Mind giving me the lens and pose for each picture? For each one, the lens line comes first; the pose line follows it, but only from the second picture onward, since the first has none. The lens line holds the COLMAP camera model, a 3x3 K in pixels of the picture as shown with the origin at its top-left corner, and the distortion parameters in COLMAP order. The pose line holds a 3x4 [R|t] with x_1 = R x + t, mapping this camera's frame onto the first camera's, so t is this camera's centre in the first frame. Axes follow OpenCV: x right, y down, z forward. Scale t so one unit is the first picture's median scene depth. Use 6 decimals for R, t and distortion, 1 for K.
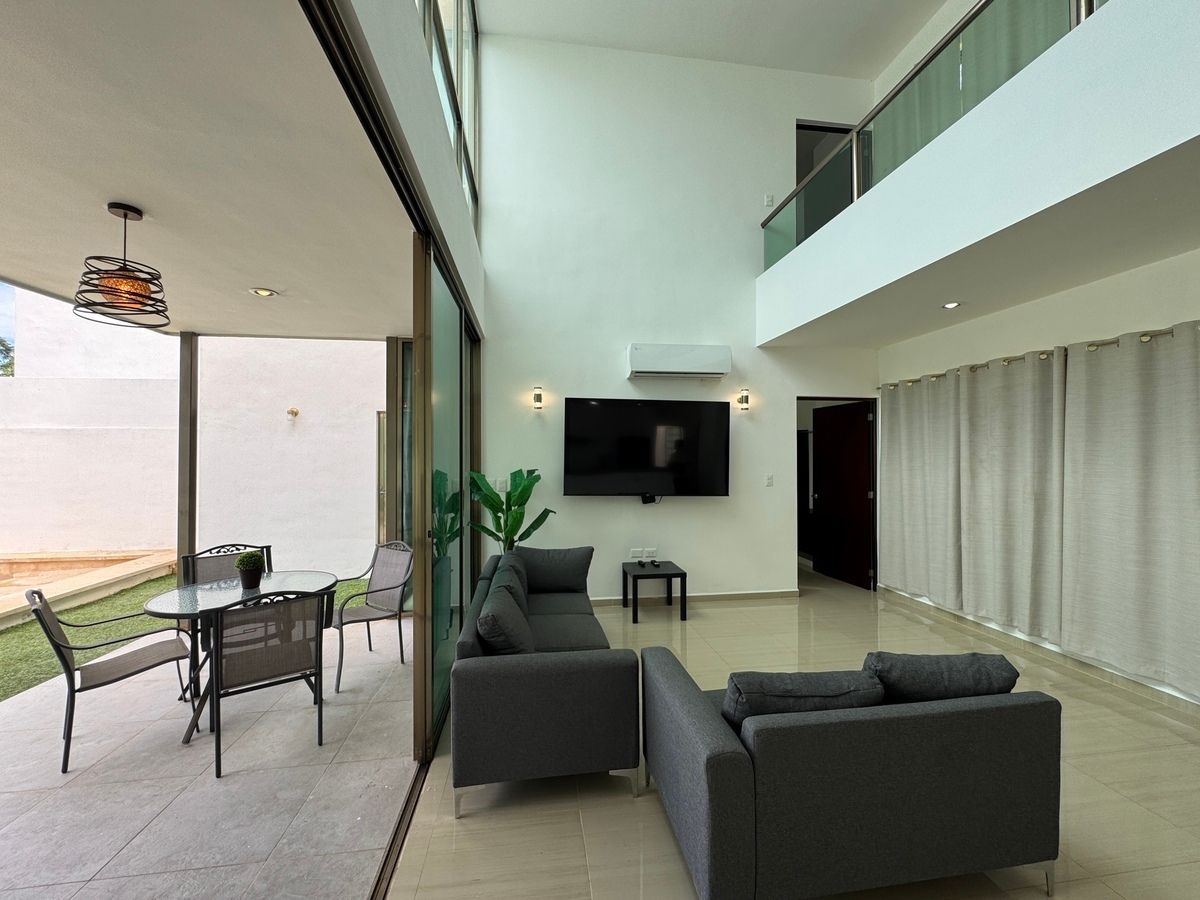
lens RADIAL K [[479.0, 0, 599.4], [0, 479.0, 451.7], [0, 0, 1]] dist [-0.003805, 0.000302]
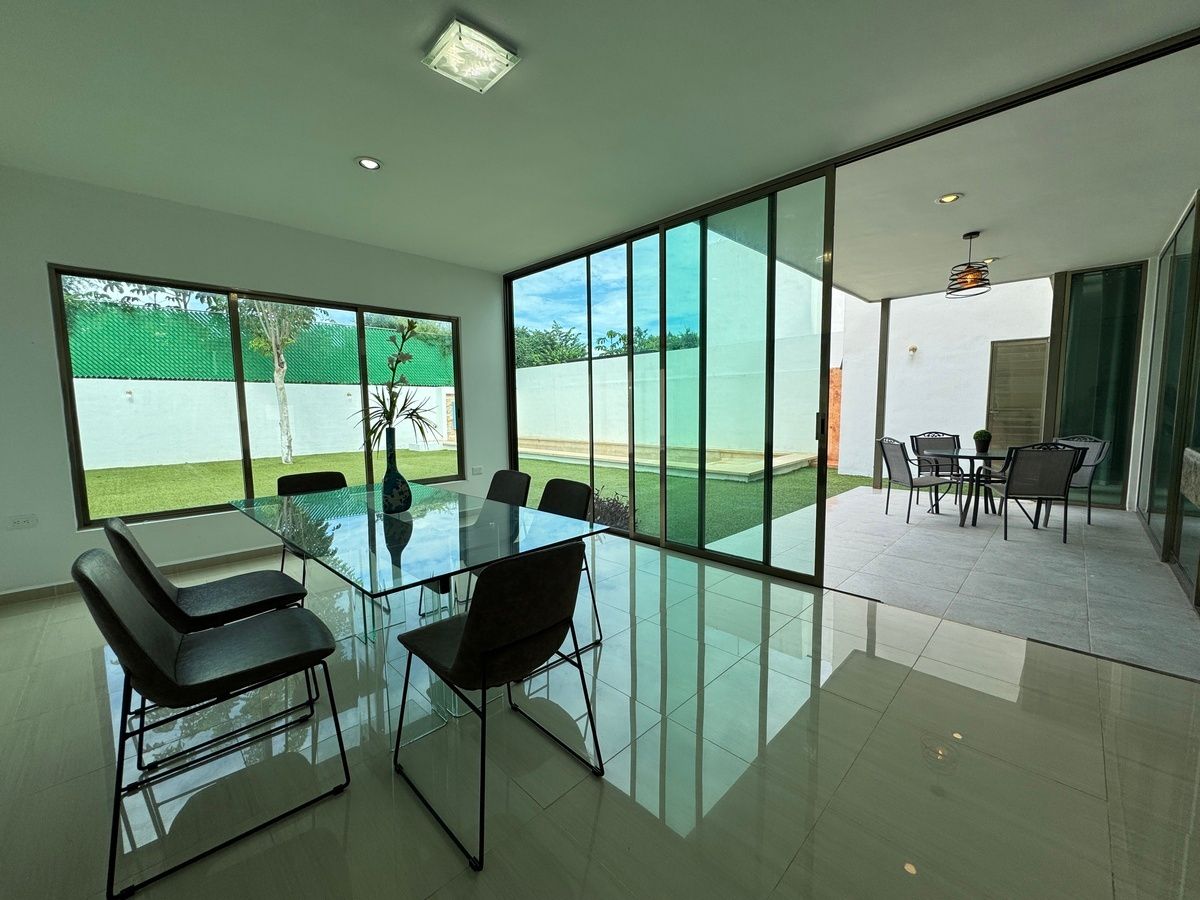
lens RADIAL K [[479.0, 0, 599.6], [0, 479.0, 450.3], [0, 0, 1]] dist [-0.003805, 0.000302]
pose [[0.605551, 0.069098, -0.792801, -0.154140], [0.019221, 0.994663, 0.101373, 0.059403], [0.795574, -0.076625, 0.600991, -0.663354]]
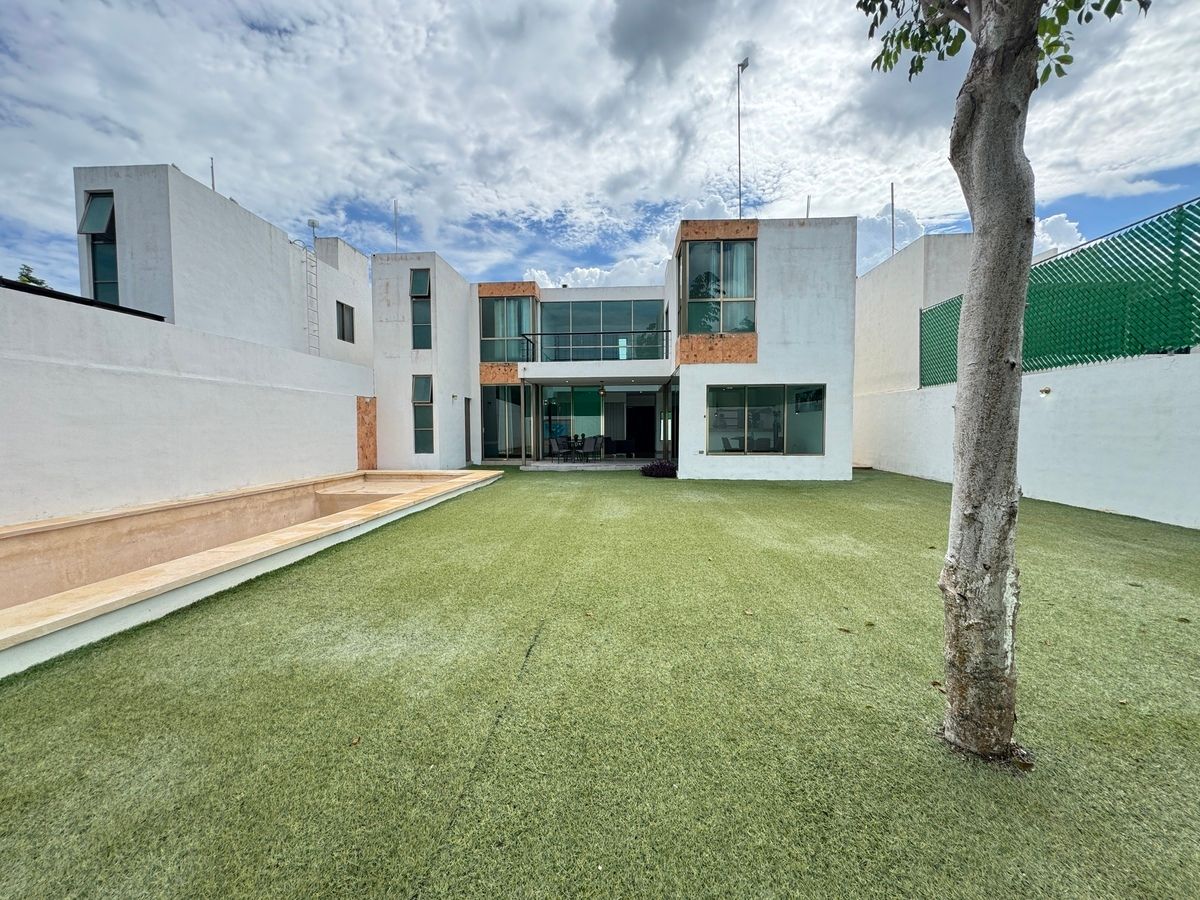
lens RADIAL K [[479.0, 0, 598.9], [0, 479.0, 450.8], [0, 0, 1]] dist [-0.003805, 0.000302]
pose [[0.197693, -0.043571, 0.979295, -3.862159], [-0.007264, 0.998919, 0.045910, 0.095790], [-0.980237, -0.016190, 0.197163, -0.188621]]
